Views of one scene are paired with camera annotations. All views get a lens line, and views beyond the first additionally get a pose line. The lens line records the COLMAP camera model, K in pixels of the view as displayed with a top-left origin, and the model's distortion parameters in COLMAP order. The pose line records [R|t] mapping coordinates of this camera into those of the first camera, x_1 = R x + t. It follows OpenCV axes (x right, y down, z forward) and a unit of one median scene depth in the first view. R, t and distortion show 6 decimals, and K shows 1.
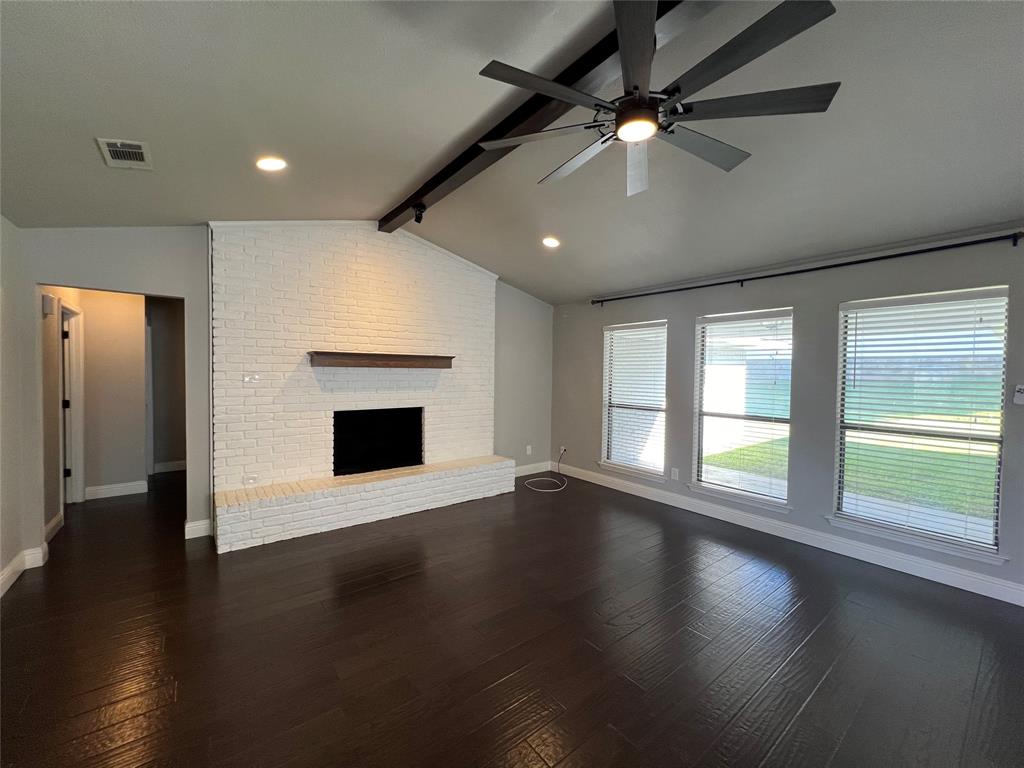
lens RADIAL K [[406.1, 0, 511.9], [0, 406.1, 384.3], [0, 0, 1]] dist [-0.009345, 0.000050]
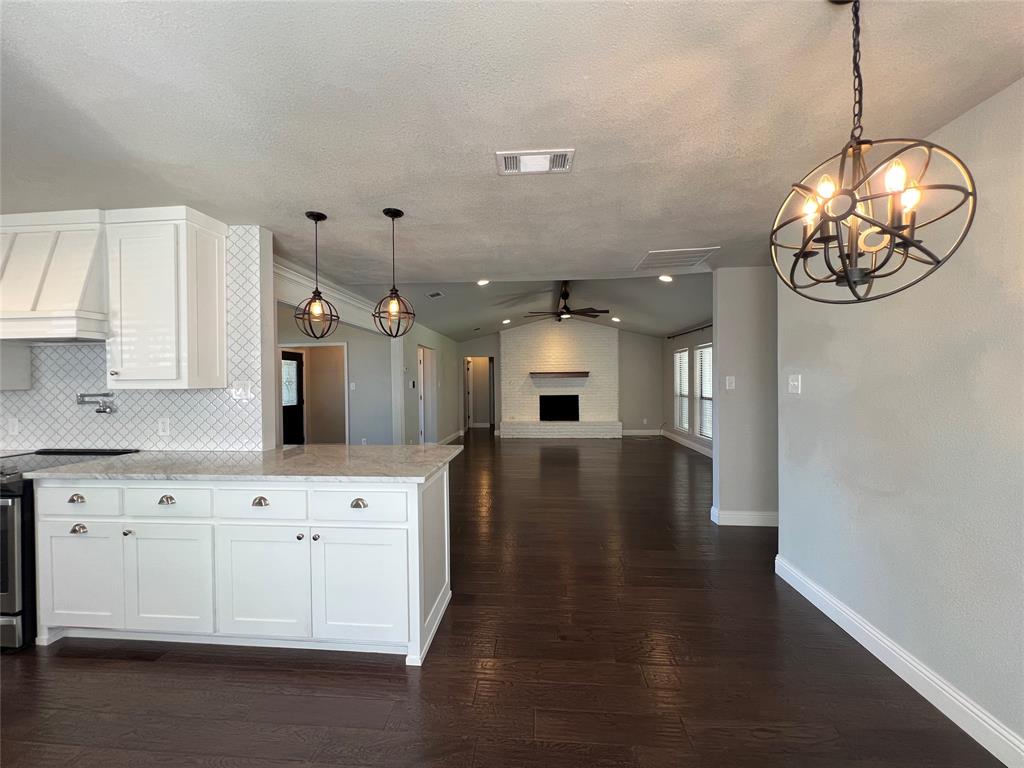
lens RADIAL K [[409.6, 0, 514.9], [0, 409.6, 382.2], [0, 0, 1]] dist [0.002767, 0.000077]
pose [[0.745447, -0.011856, -0.666460, 1.072753], [-0.000697, 0.999827, -0.018565, 0.029949], [0.666565, 0.014304, 0.745310, -0.947436]]
